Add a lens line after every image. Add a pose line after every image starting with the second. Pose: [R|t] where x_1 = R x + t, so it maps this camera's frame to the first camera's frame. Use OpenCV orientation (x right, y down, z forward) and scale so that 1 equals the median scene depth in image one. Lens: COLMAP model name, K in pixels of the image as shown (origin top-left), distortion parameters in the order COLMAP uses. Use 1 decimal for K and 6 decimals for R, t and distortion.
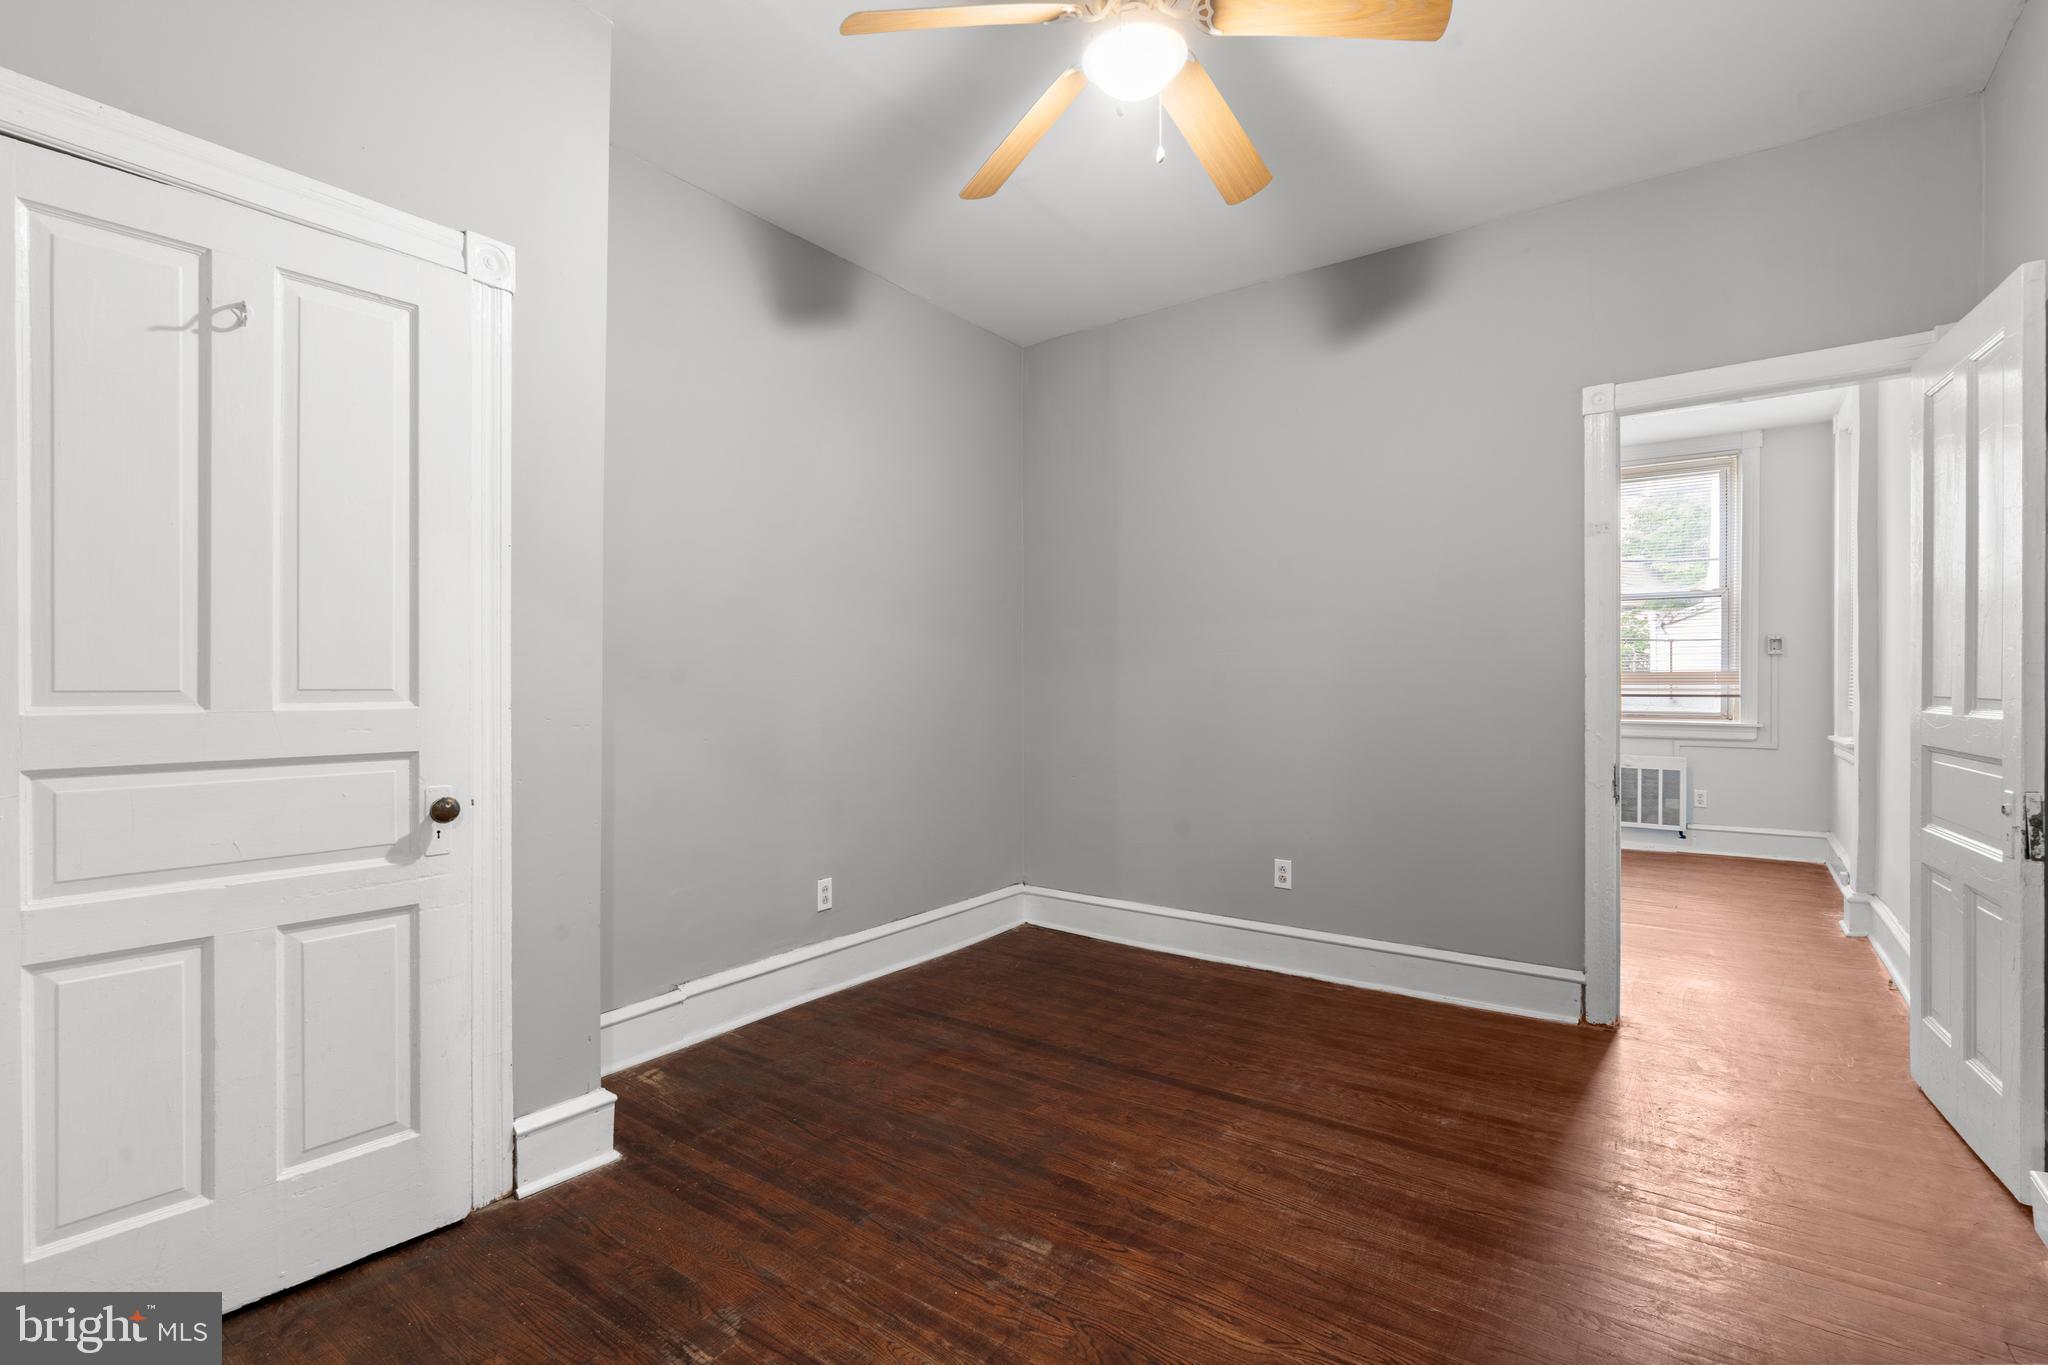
lens RADIAL K [[918.1, 0, 1022.1], [0, 918.1, 703.2], [0, 0, 1]] dist [-0.000029, 0.000715]
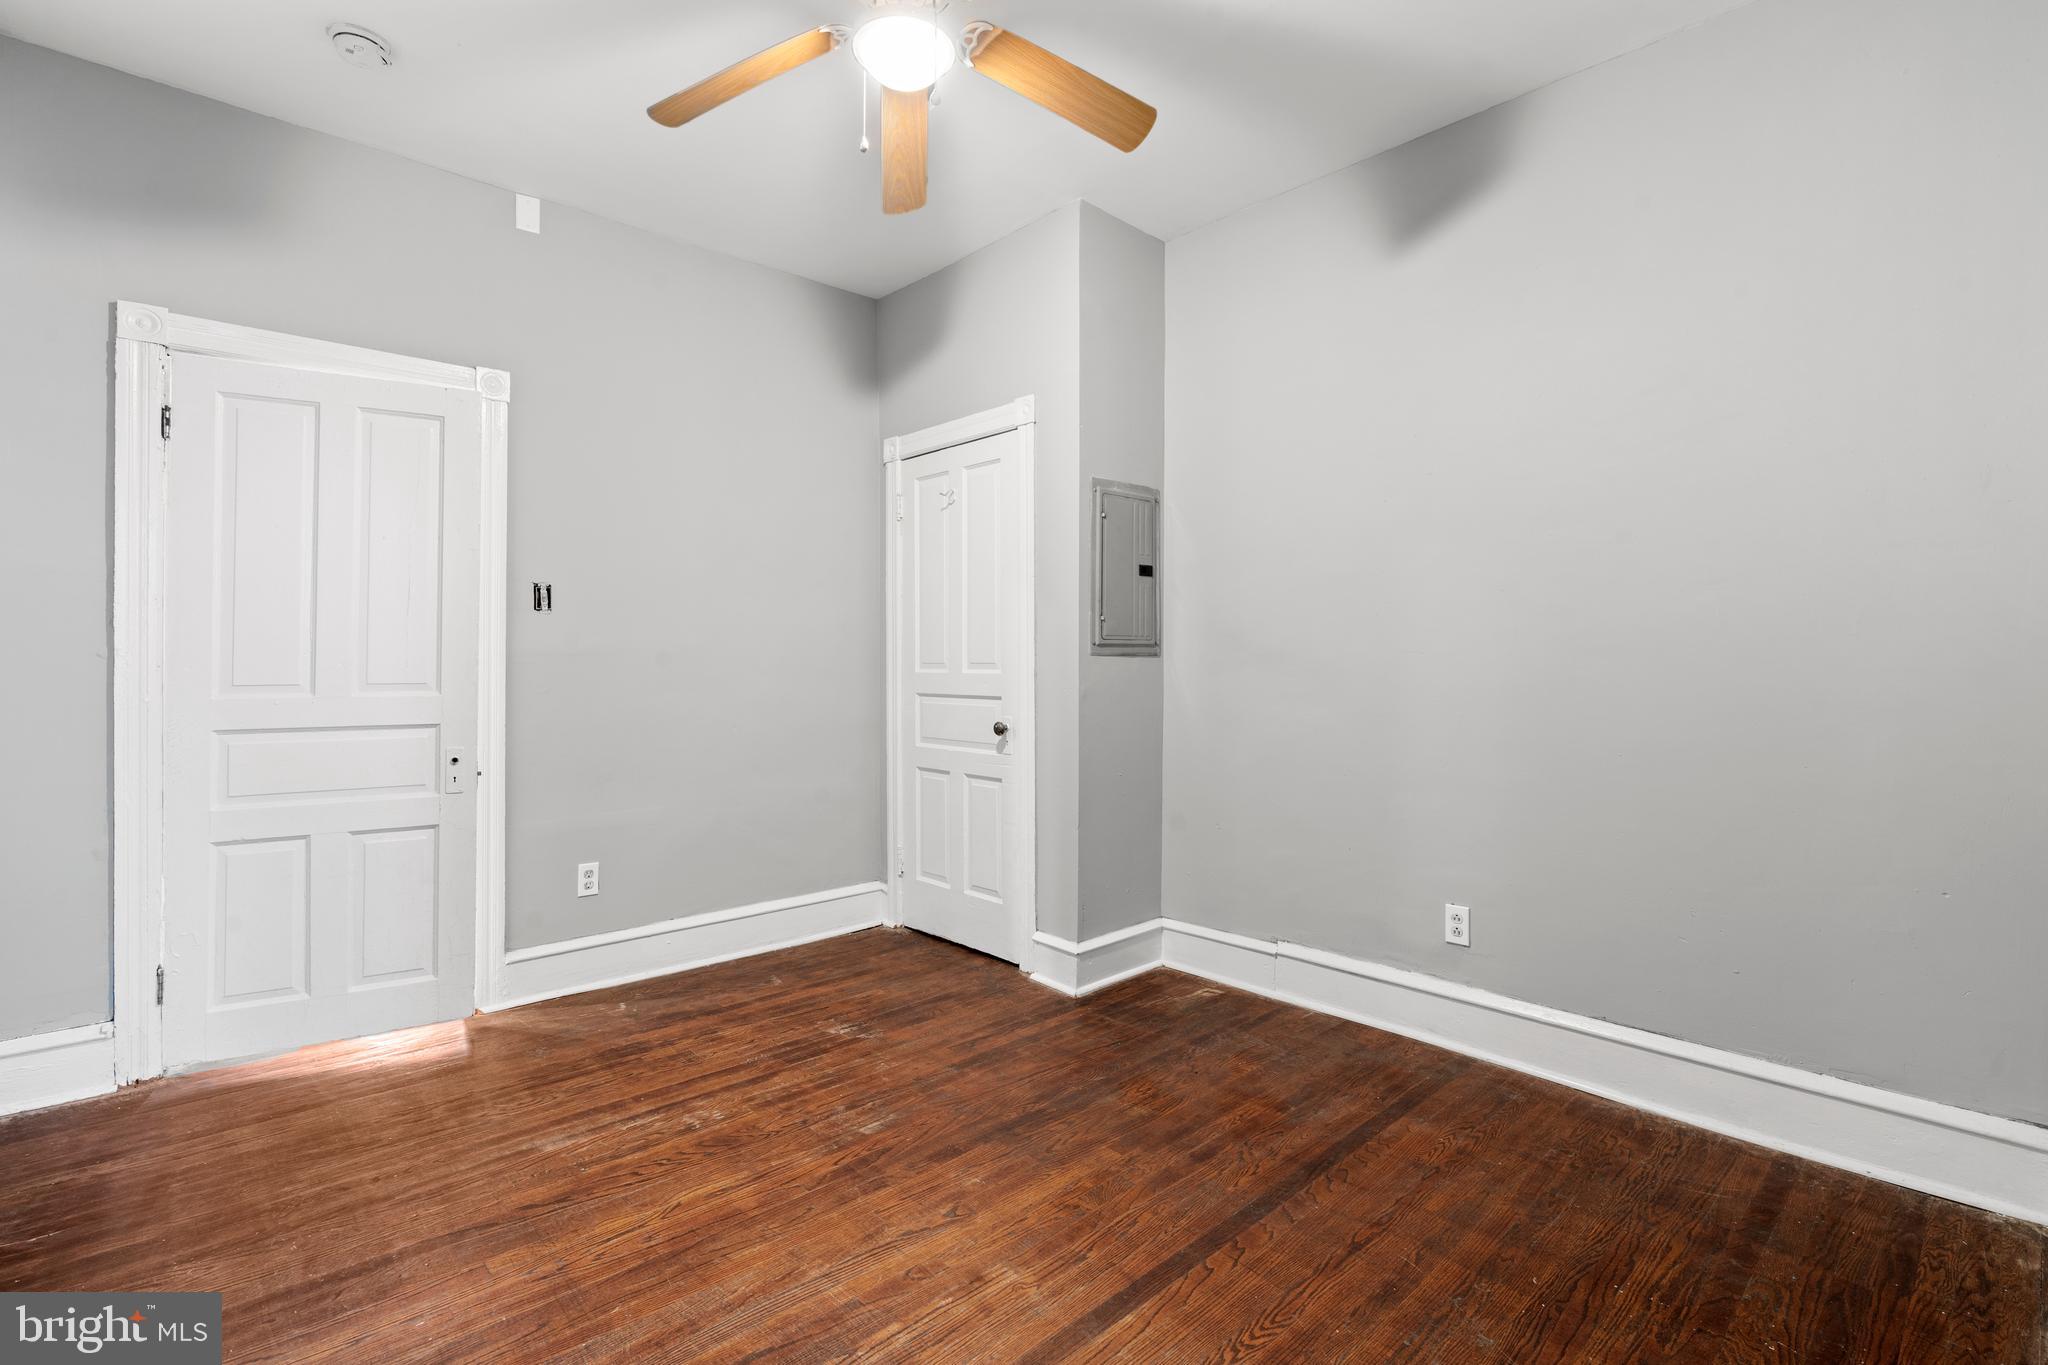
lens RADIAL K [[952.5, 0, 1021.0], [0, 952.5, 653.8], [0, 0, 1]] dist [-0.000822, 0.000228]
pose [[-0.195517, -0.005147, -0.980687, 1.007210], [-0.018240, 0.999832, -0.001611, -0.023830], [0.980531, 0.017573, -0.195578, 1.195268]]
